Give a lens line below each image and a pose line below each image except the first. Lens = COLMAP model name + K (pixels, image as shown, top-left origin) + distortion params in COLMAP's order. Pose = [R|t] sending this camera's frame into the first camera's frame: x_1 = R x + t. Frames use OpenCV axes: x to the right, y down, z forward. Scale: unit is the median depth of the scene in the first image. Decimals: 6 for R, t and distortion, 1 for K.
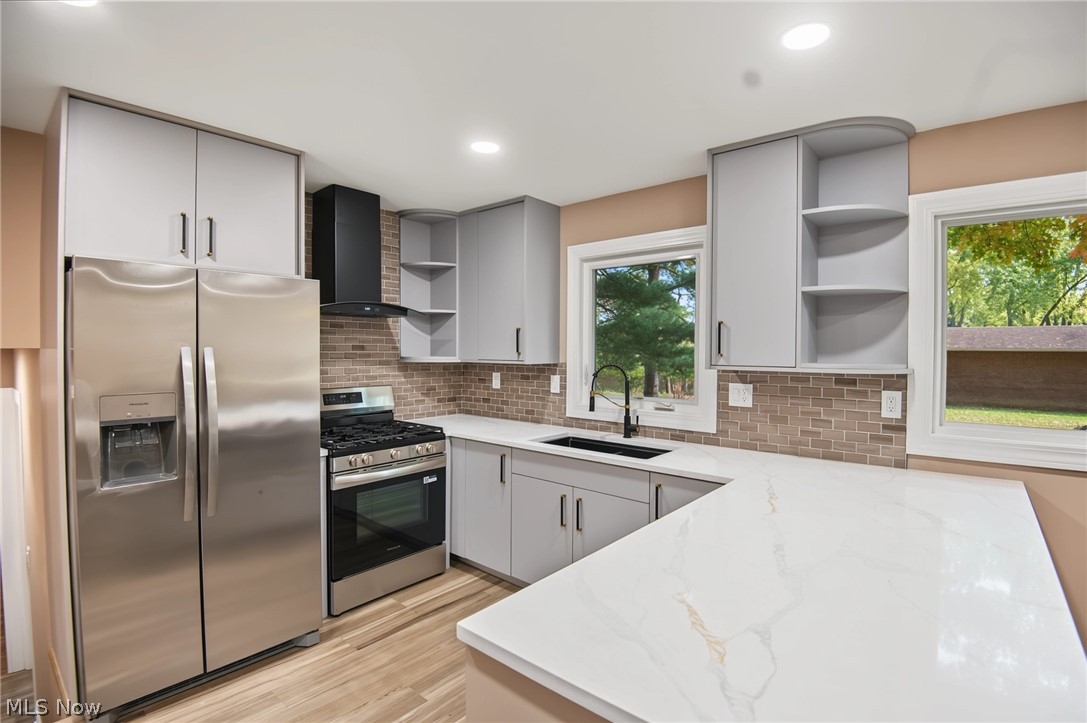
lens RADIAL K [[518.3, 0, 543.4], [0, 518.3, 352.7], [0, 0, 1]] dist [-0.022577, -0.011699]
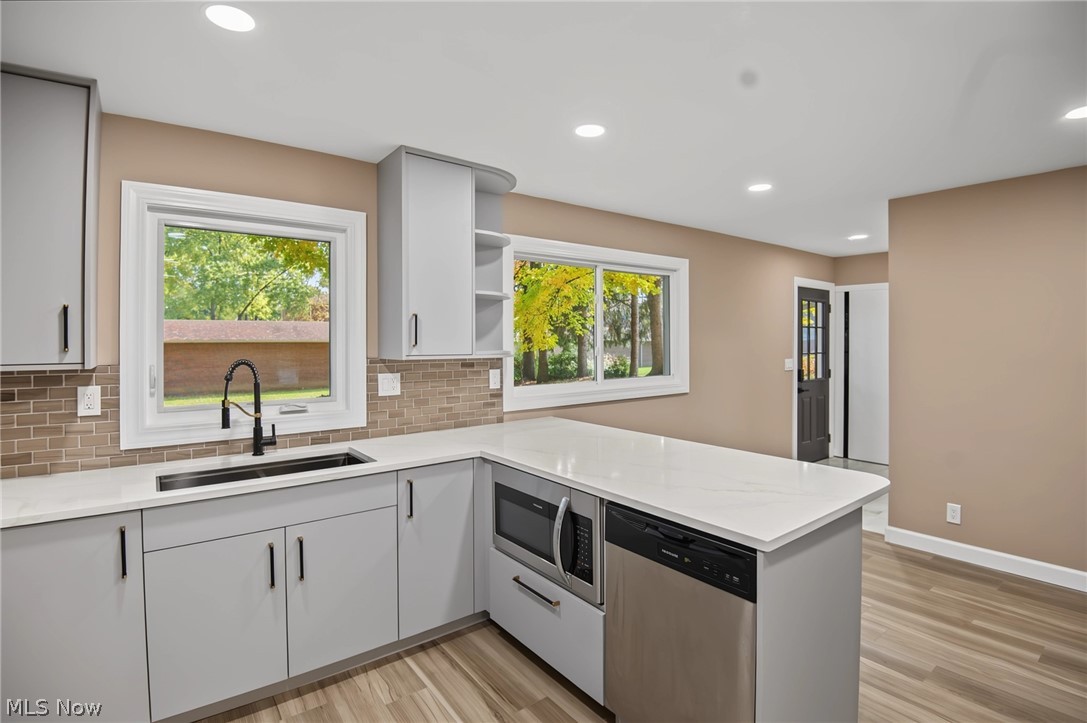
lens RADIAL K [[518.3, 0, 556.7], [0, 518.3, 341.9], [0, 0, 1]] dist [-0.022577, -0.011699]
pose [[0.194533, -0.007668, 0.980866, -0.511503], [0.012165, 0.999911, 0.005404, -0.004836], [-0.980821, 0.010881, 0.194609, 0.412821]]
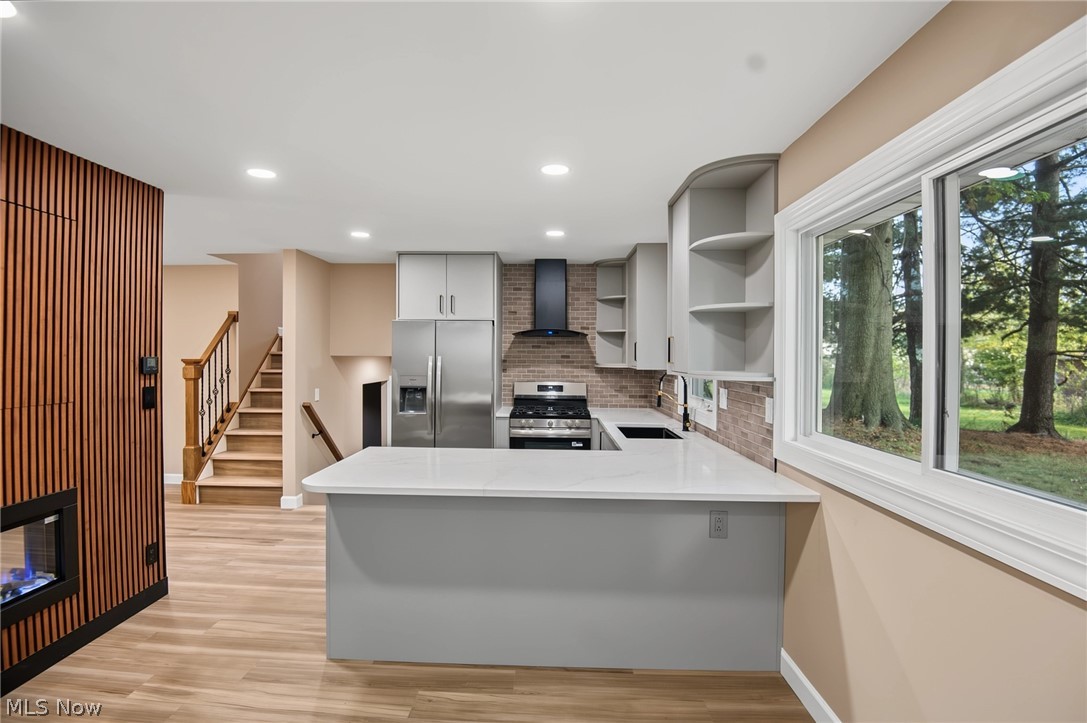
lens RADIAL K [[518.3, 0, 533.7], [0, 518.3, 360.0], [0, 0, 1]] dist [-0.022577, -0.011699]
pose [[0.623650, 0.007956, -0.781664, 0.905855], [-0.010420, 0.999944, 0.001864, -0.002396], [0.781635, 0.006982, 0.623697, -0.048118]]
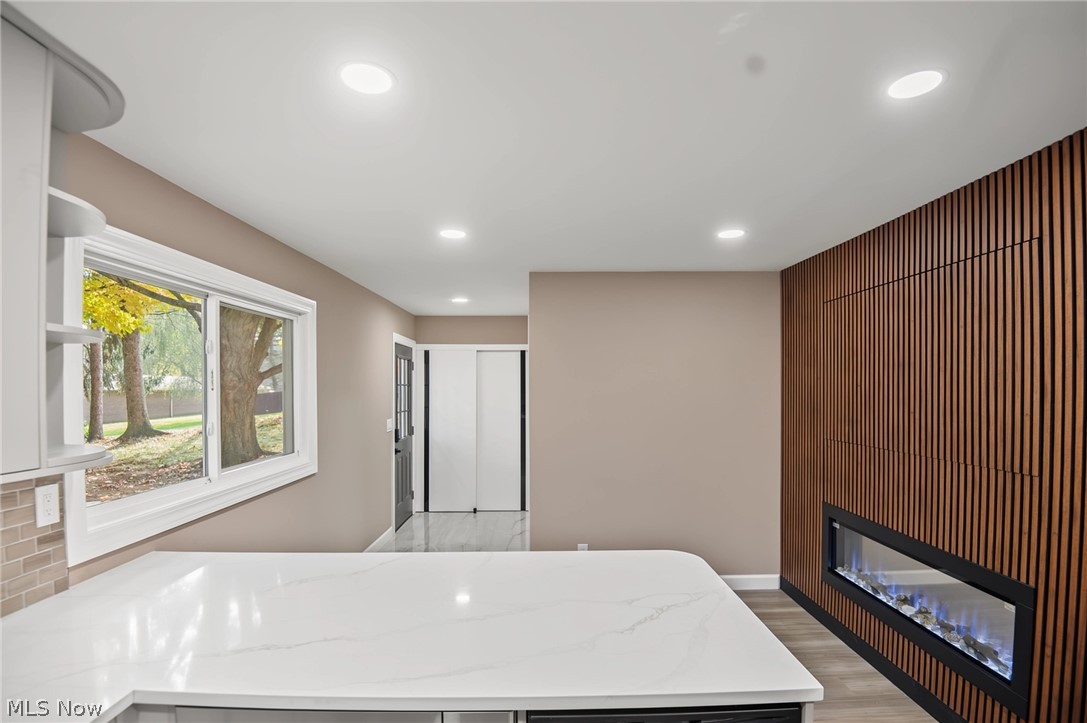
lens RADIAL K [[518.3, 0, 545.6], [0, 518.3, 387.3], [0, 0, 1]] dist [-0.022577, -0.011699]
pose [[-0.652739, -0.001979, 0.757580, -0.192667], [0.007252, 0.999934, 0.008860, -0.042919], [-0.757548, 0.011278, -0.652682, 0.693474]]
